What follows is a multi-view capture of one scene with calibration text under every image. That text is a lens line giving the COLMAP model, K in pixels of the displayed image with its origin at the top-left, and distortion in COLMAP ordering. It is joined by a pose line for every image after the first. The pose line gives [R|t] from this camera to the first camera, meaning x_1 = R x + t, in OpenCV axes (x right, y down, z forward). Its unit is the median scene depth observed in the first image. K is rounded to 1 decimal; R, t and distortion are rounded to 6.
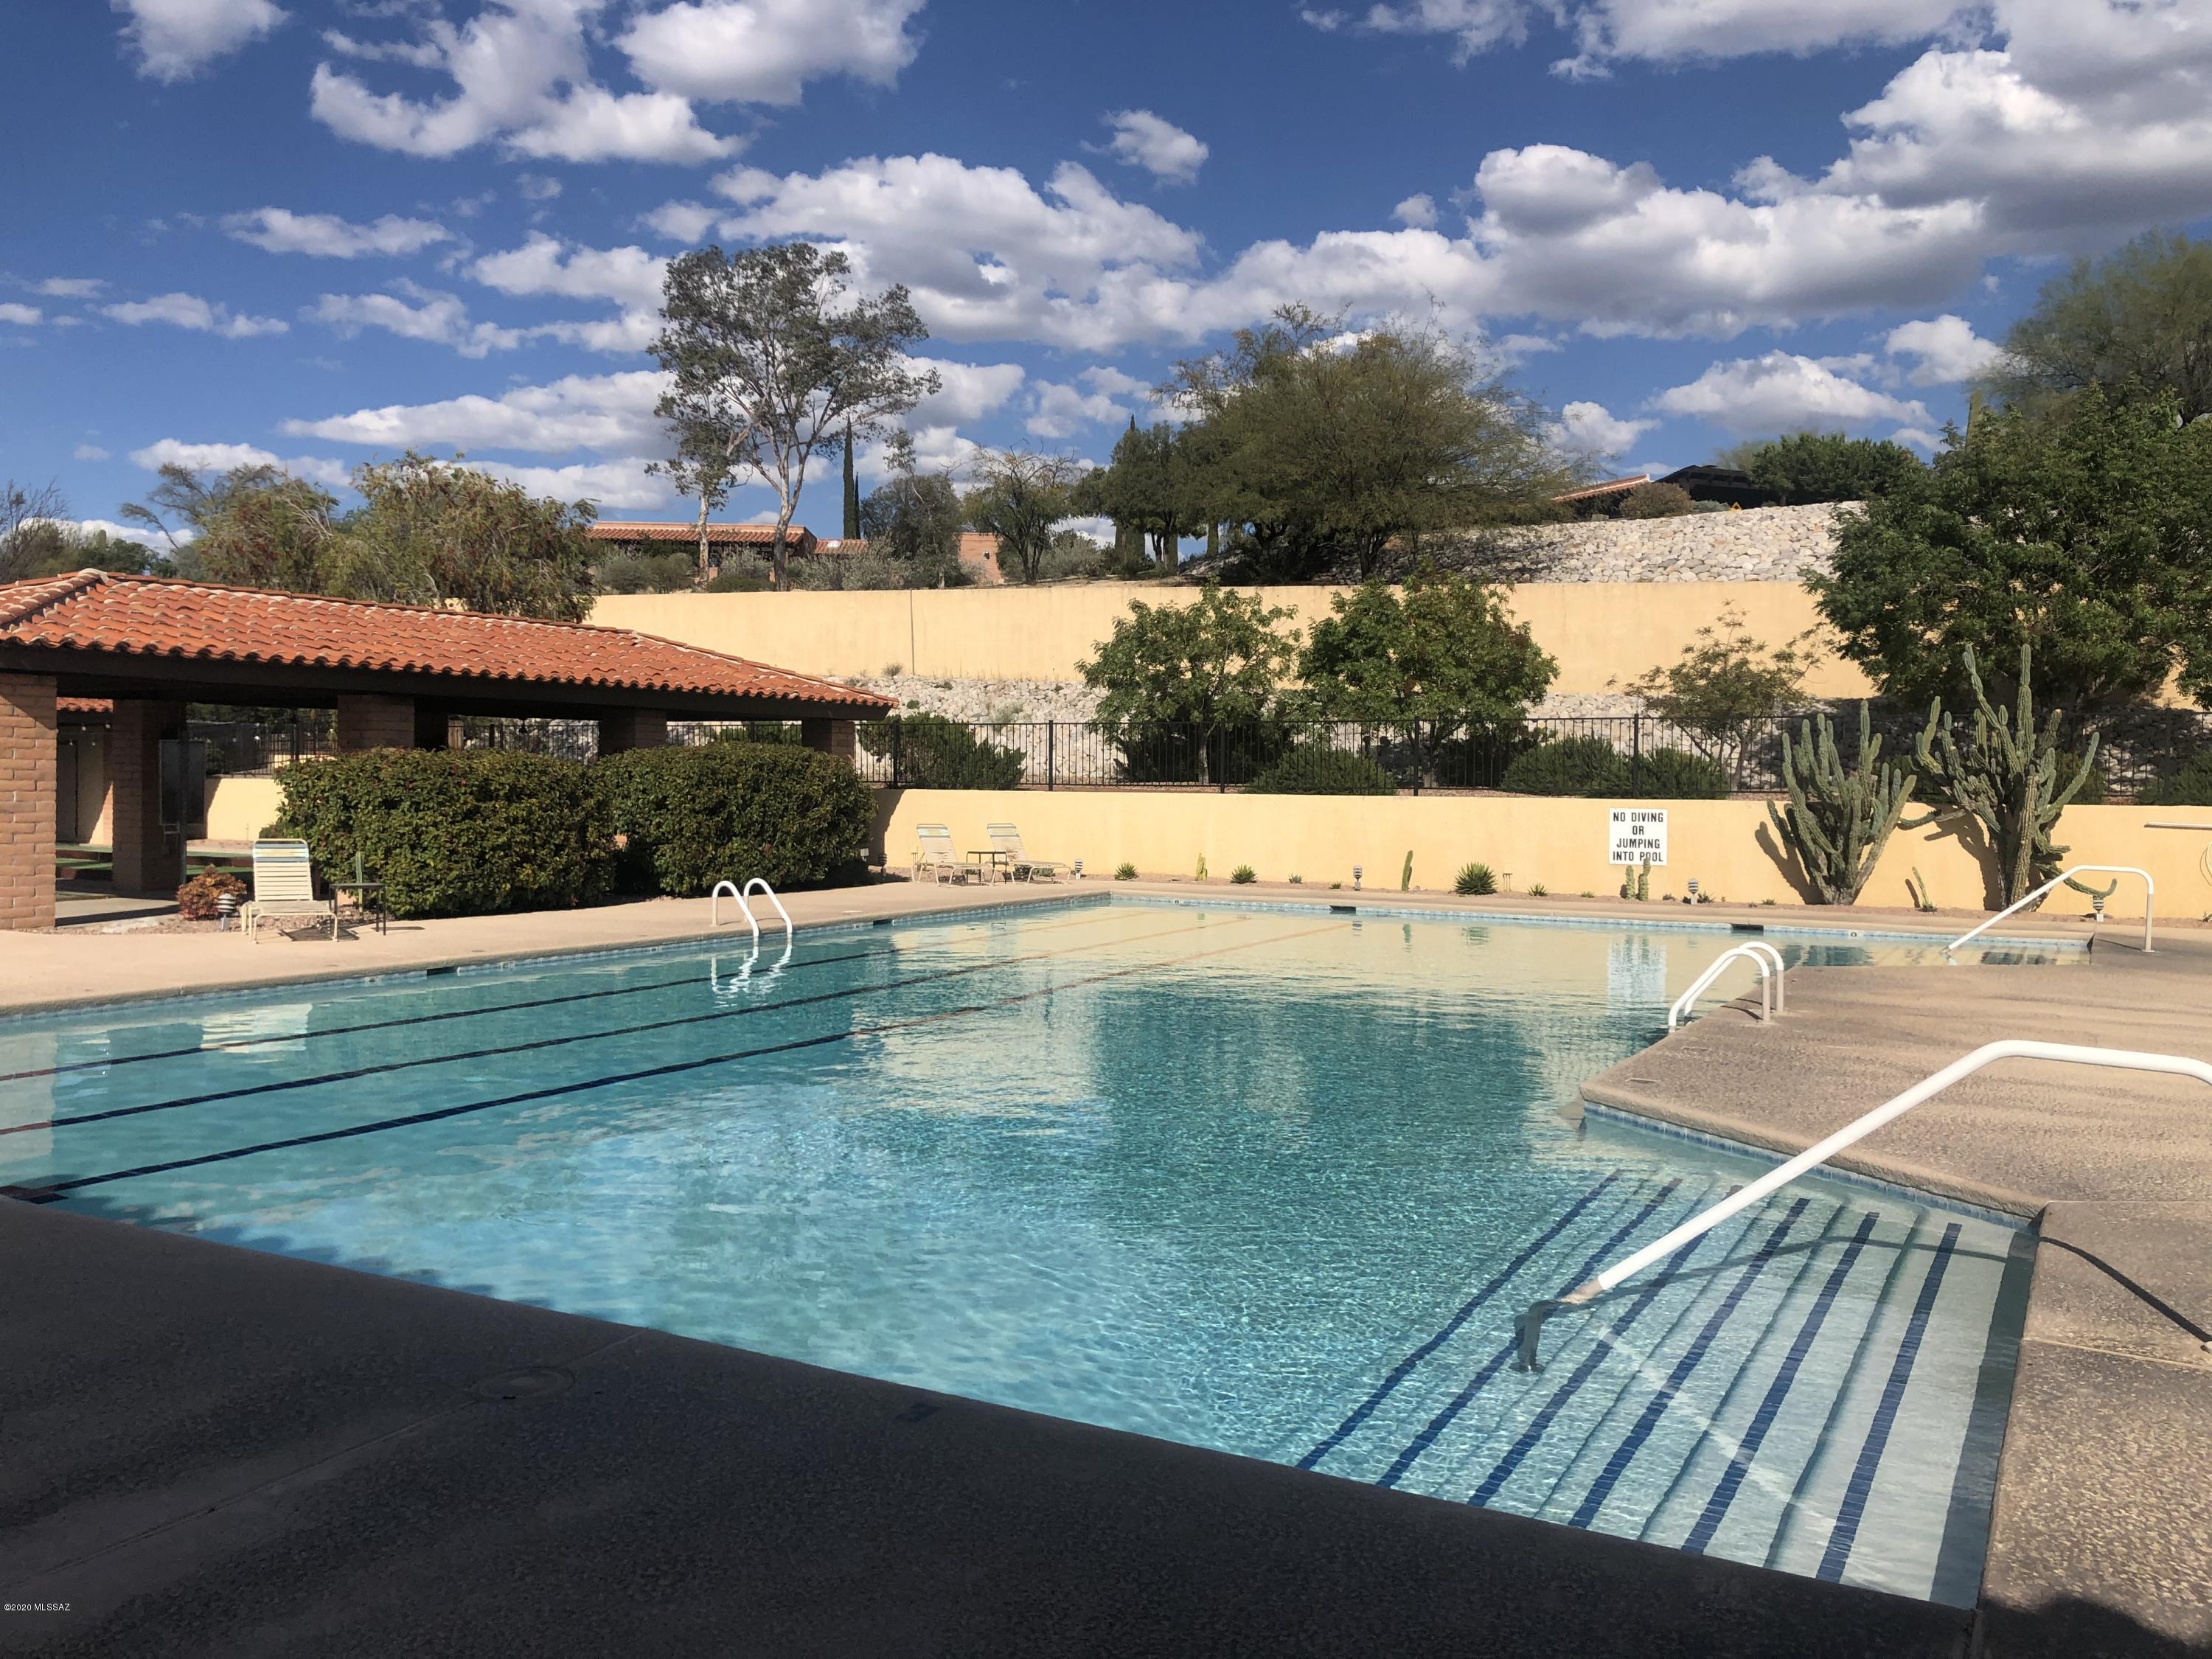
lens RADIAL K [[1815.2, 0, 1114.8], [0, 1815.2, 776.9], [0, 0, 1]] dist [0.017182, -0.015737]
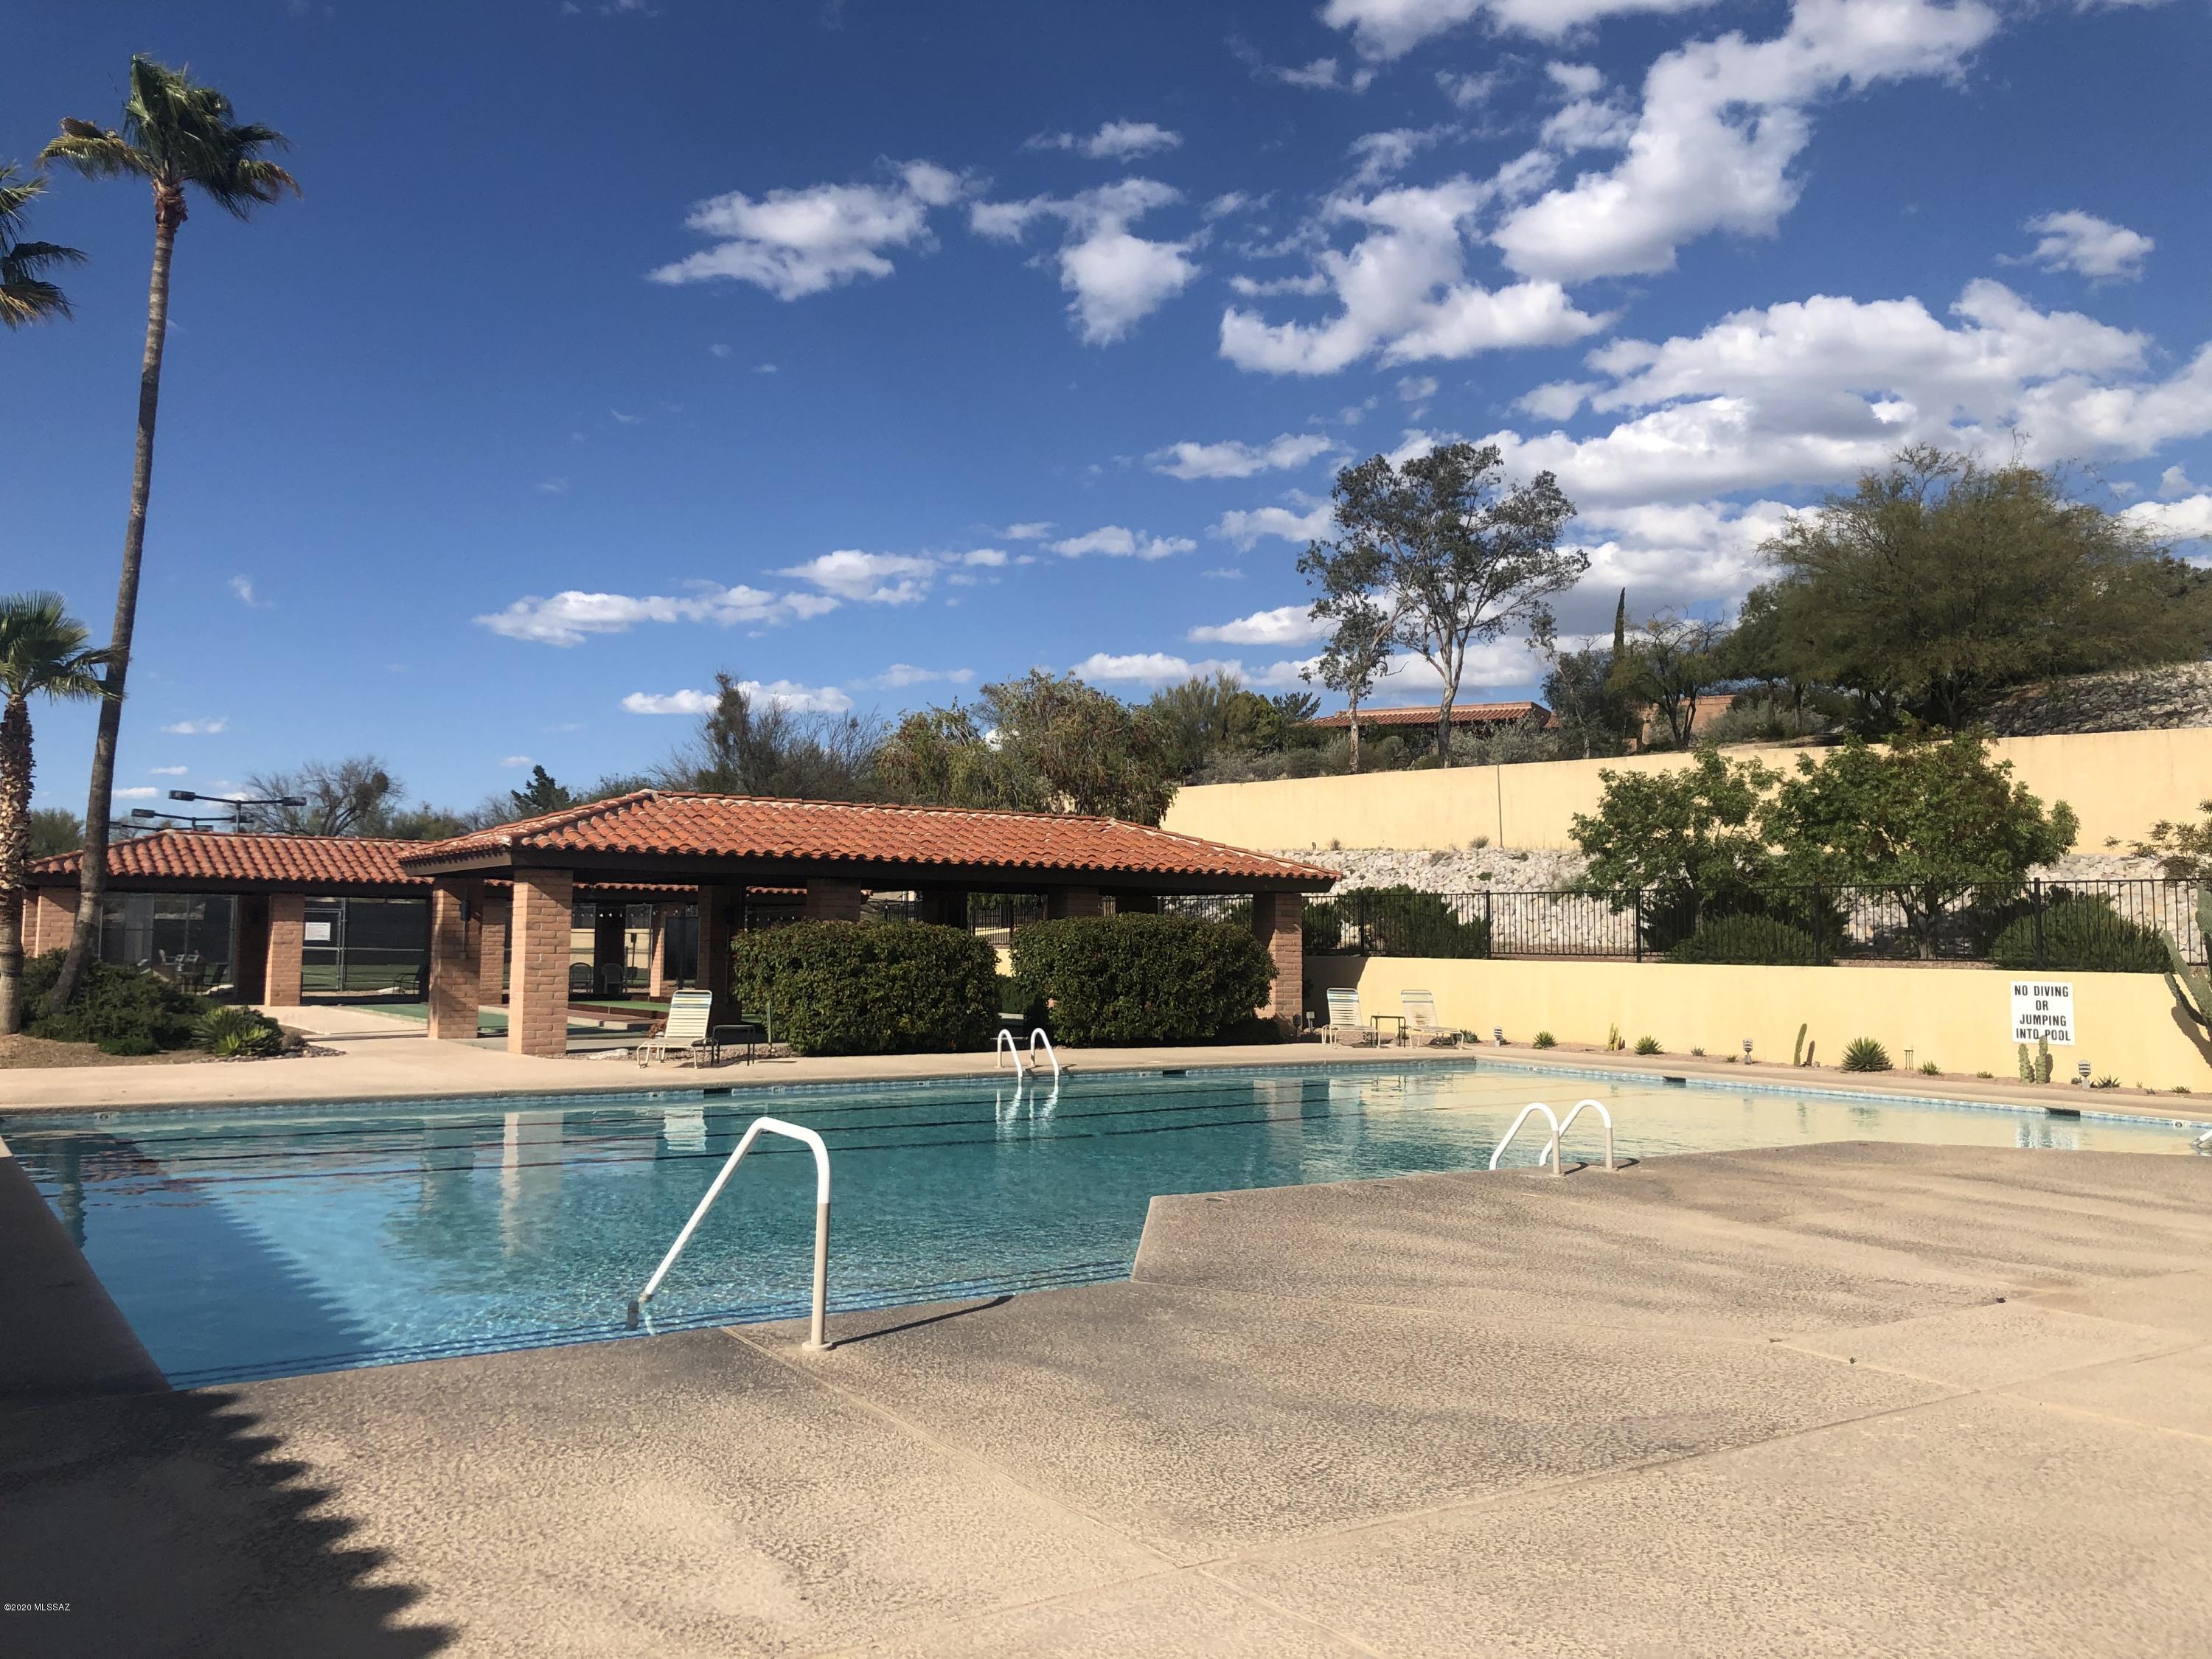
lens RADIAL K [[1815.2, 0, 1111.2], [0, 1815.2, 831.5], [0, 0, 1]] dist [0.017182, -0.015737]
pose [[0.889519, -0.026531, -0.456127, 0.290309], [-0.003063, 0.997944, -0.064019, 0.002260], [0.456888, 0.058343, 0.887609, -0.027869]]
